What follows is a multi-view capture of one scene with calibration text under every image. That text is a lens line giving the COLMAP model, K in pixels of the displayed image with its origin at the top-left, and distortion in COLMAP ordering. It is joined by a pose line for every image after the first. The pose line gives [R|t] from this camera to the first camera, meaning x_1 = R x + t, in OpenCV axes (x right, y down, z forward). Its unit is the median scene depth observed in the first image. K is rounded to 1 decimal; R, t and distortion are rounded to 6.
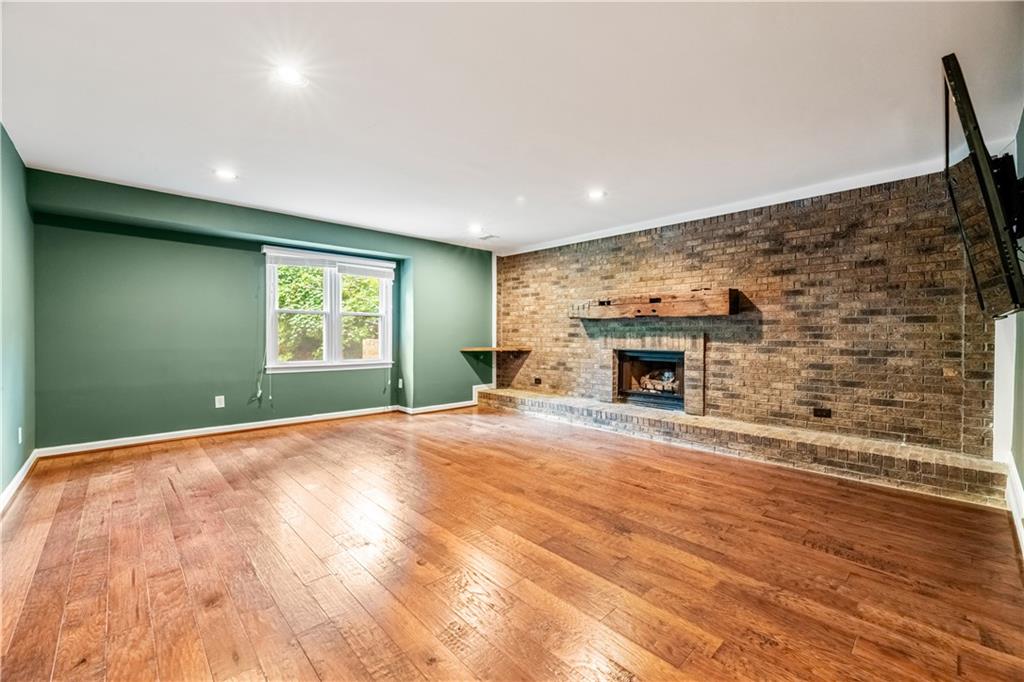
lens RADIAL K [[421.7, 0, 509.5], [0, 421.7, 336.4], [0, 0, 1]] dist [-0.000821, -0.000122]
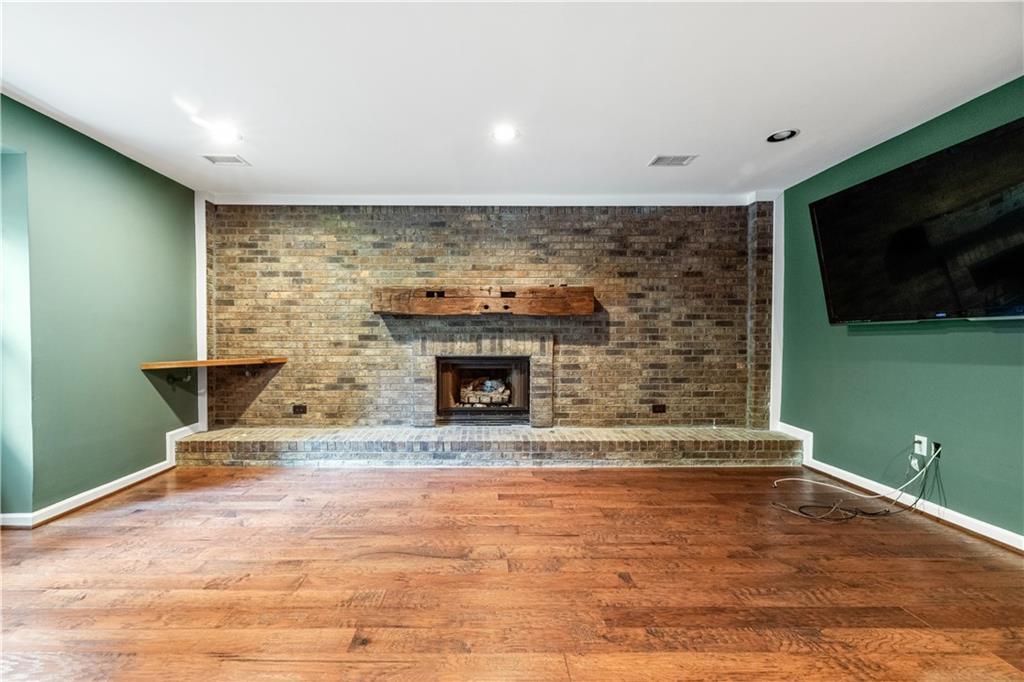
lens RADIAL K [[423.4, 0, 485.6], [0, 423.4, 344.4], [0, 0, 1]] dist [-0.002719, -0.000375]
pose [[0.681775, -0.015809, 0.731391, -0.294459], [0.005424, 0.999848, 0.016555, -0.003105], [-0.731542, -0.007319, 0.681757, 0.494267]]
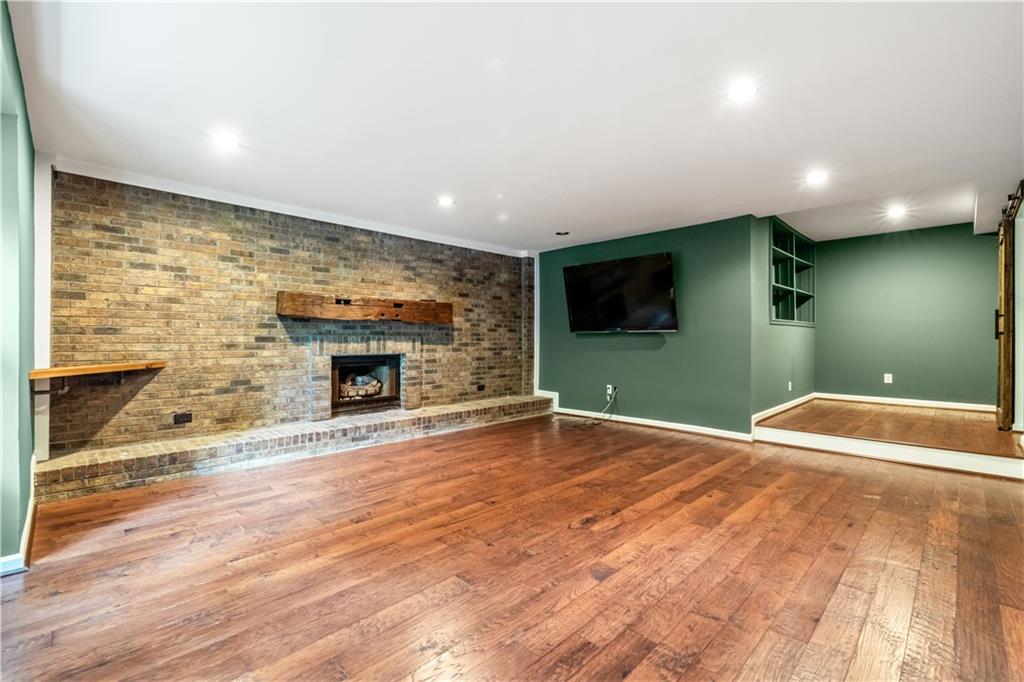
lens RADIAL K [[446.5, 0, 508.1], [0, 446.5, 337.4], [0, 0, 1]] dist [-0.000523, 0.000100]
pose [[-0.025744, 0.001102, 0.999668, -0.789869], [0.003614, 0.999993, -0.001009, -0.005375], [-0.999662, 0.003587, -0.025747, 0.791489]]
